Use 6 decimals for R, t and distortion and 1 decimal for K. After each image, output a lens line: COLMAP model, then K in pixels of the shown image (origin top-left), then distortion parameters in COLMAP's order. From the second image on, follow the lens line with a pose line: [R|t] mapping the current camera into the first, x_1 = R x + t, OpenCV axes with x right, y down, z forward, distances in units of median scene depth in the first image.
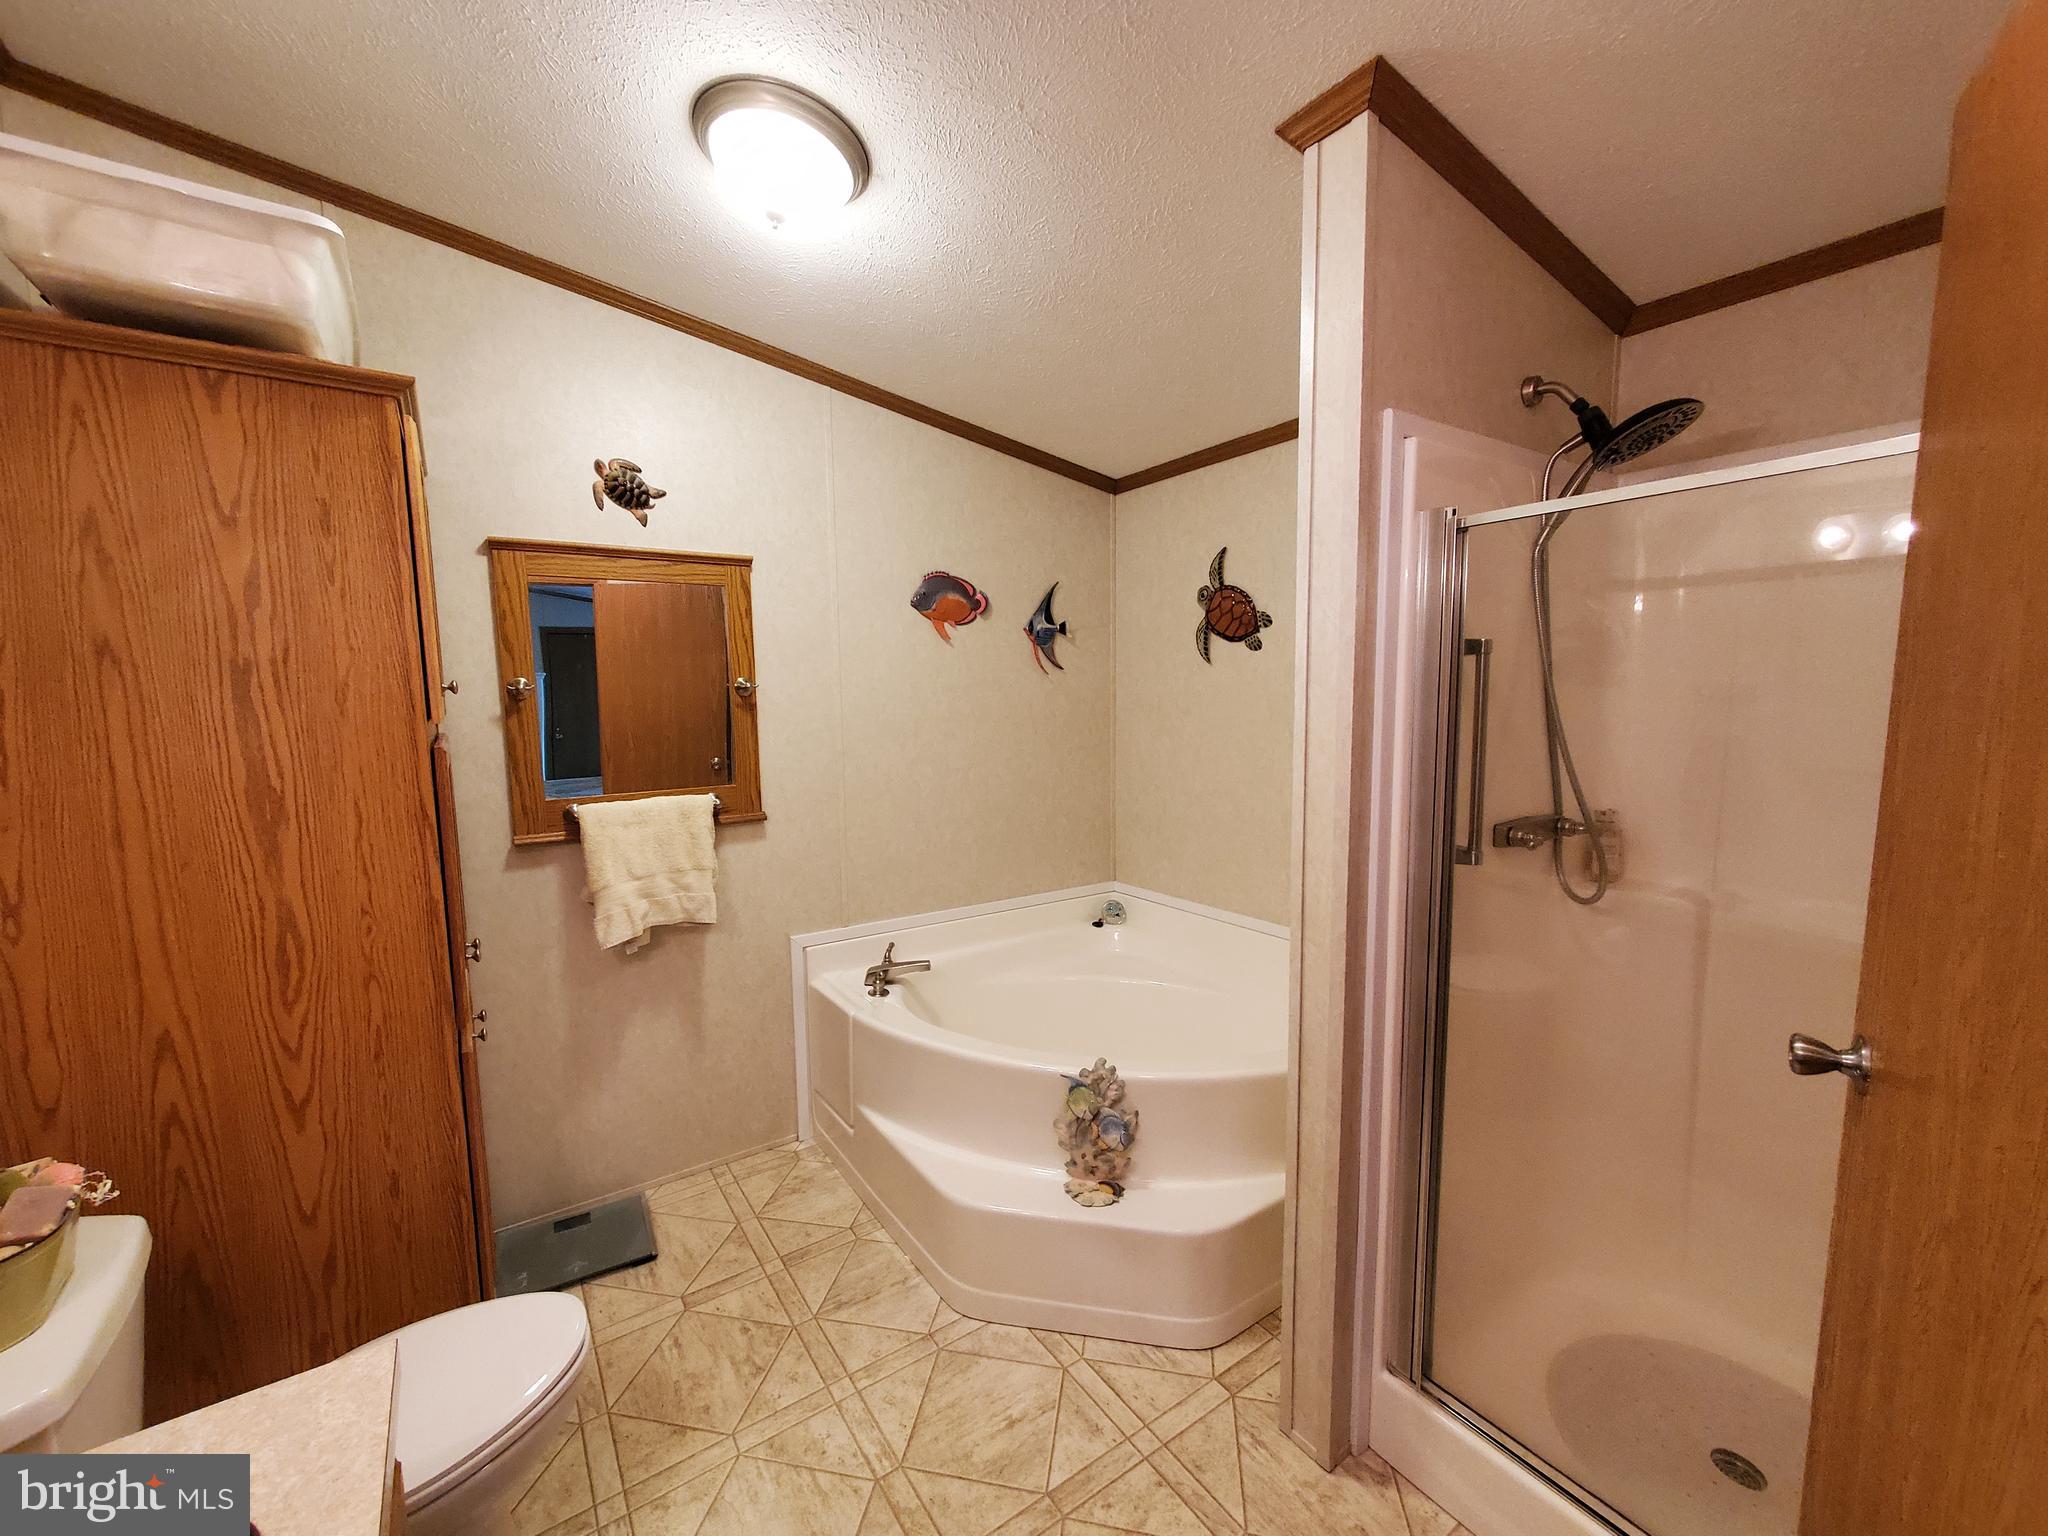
lens RADIAL K [[809.0, 0, 985.1], [0, 809.0, 781.1], [0, 0, 1]] dist [0.000222, 0.000554]
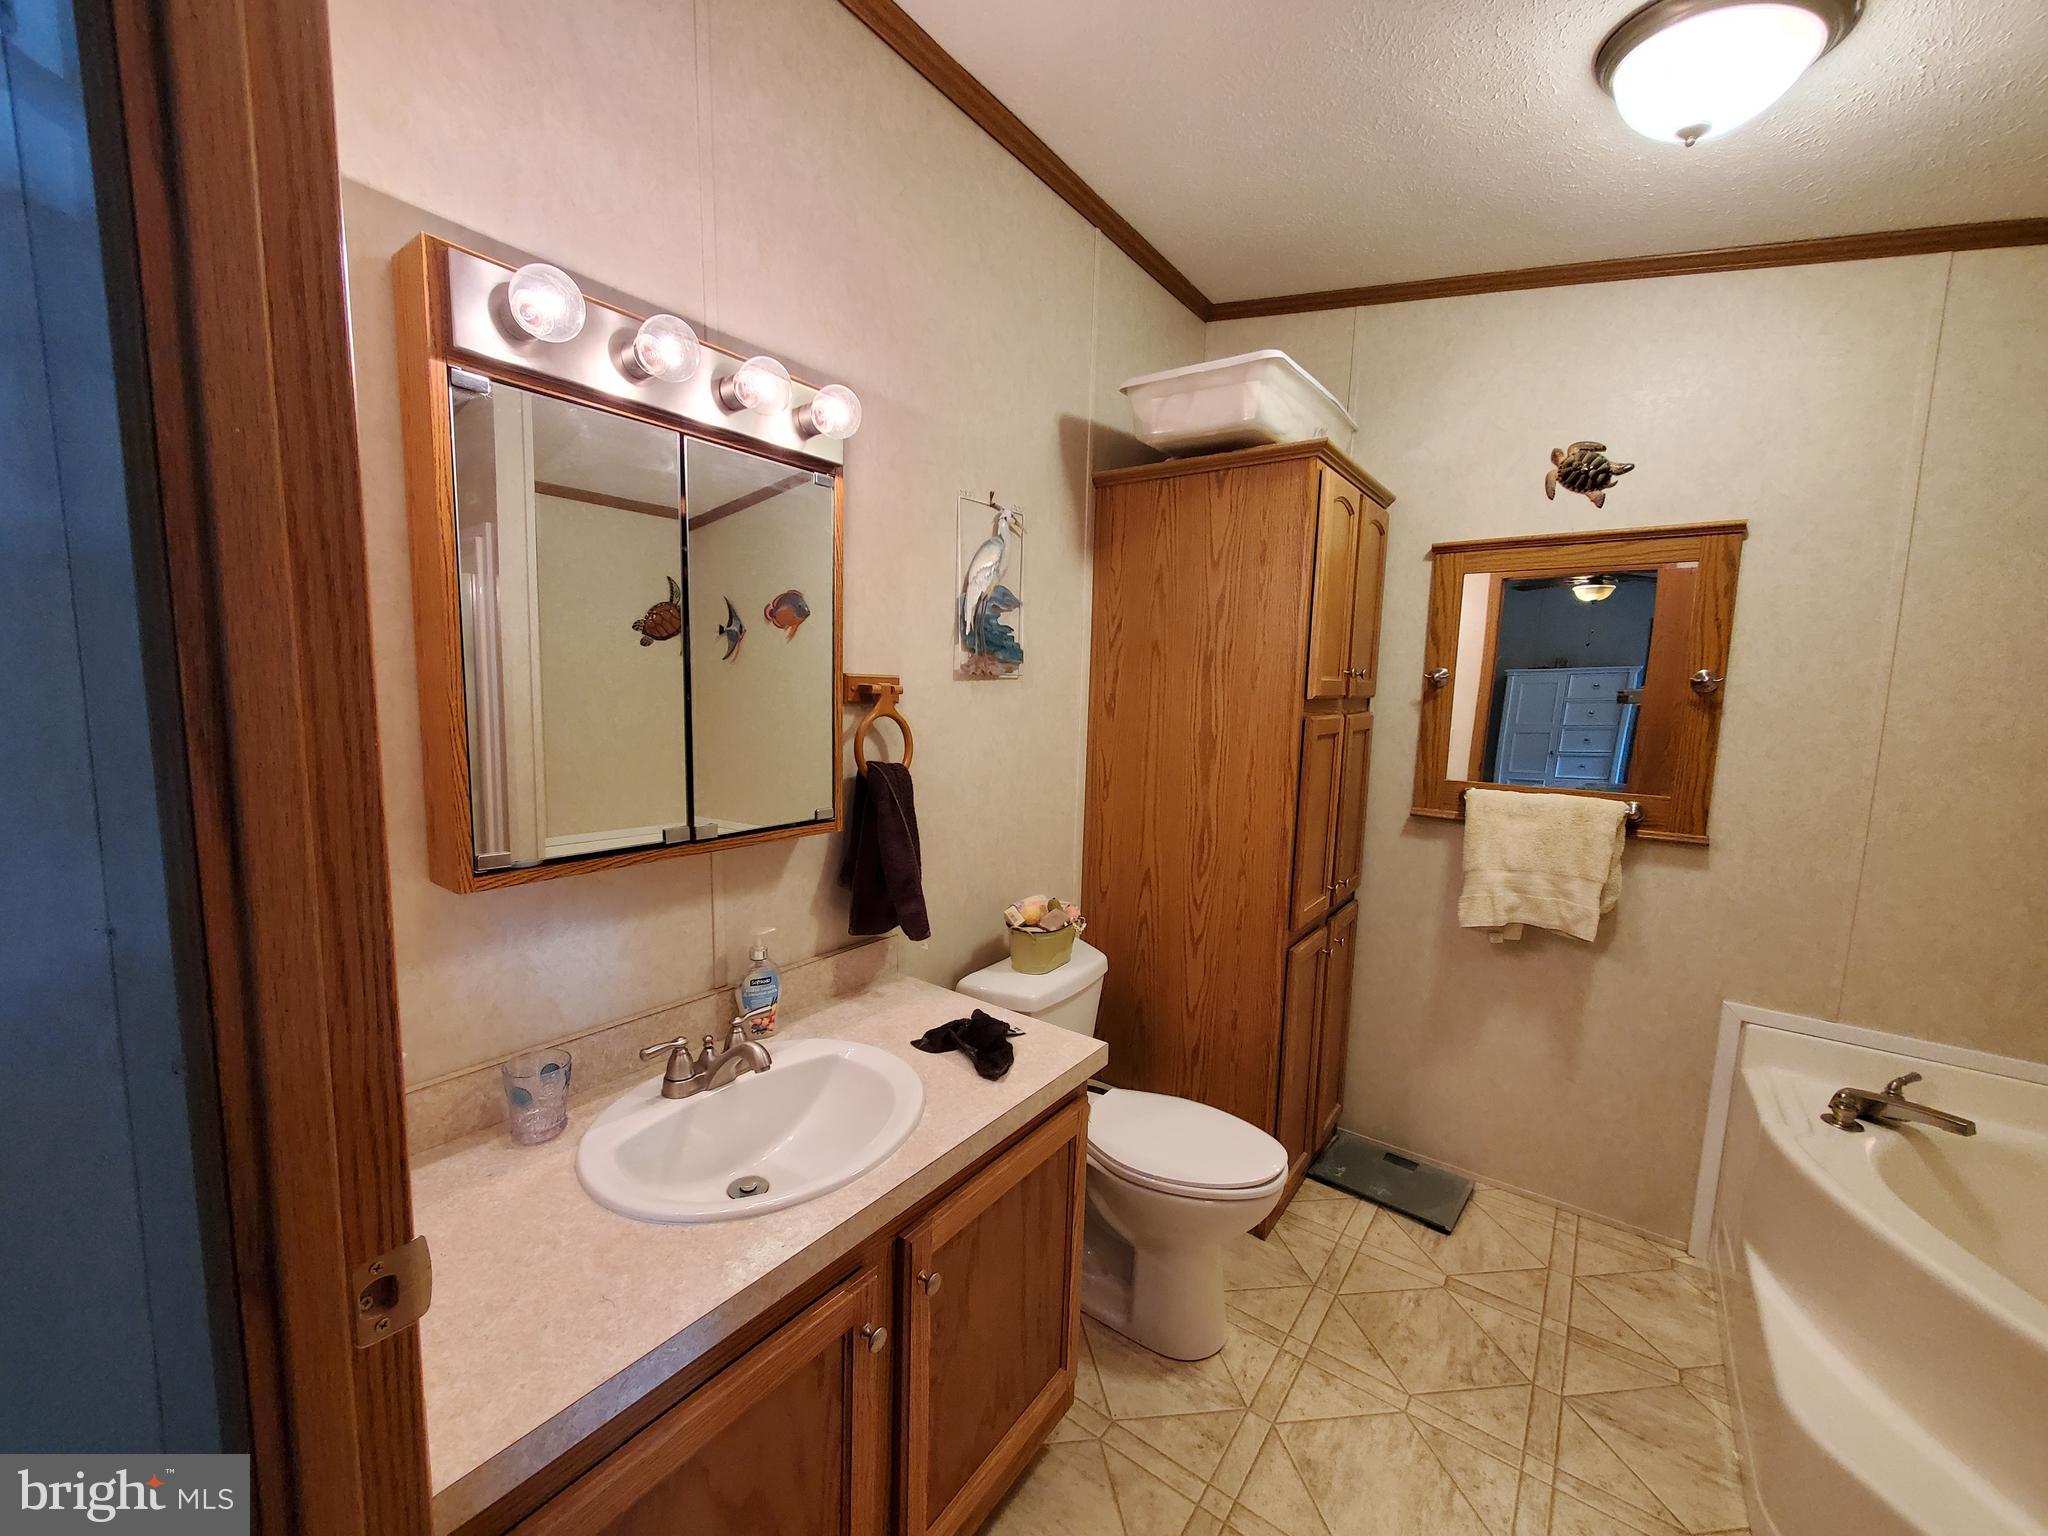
lens RADIAL K [[809.0, 0, 985.1], [0, 809.0, 781.1], [0, 0, 1]] dist [0.000222, 0.000554]
pose [[0.323644, 0.138483, -0.935990, 0.279402], [-0.135798, 0.985788, 0.098895, 0.001704], [0.936383, 0.095099, 0.337850, 0.047629]]
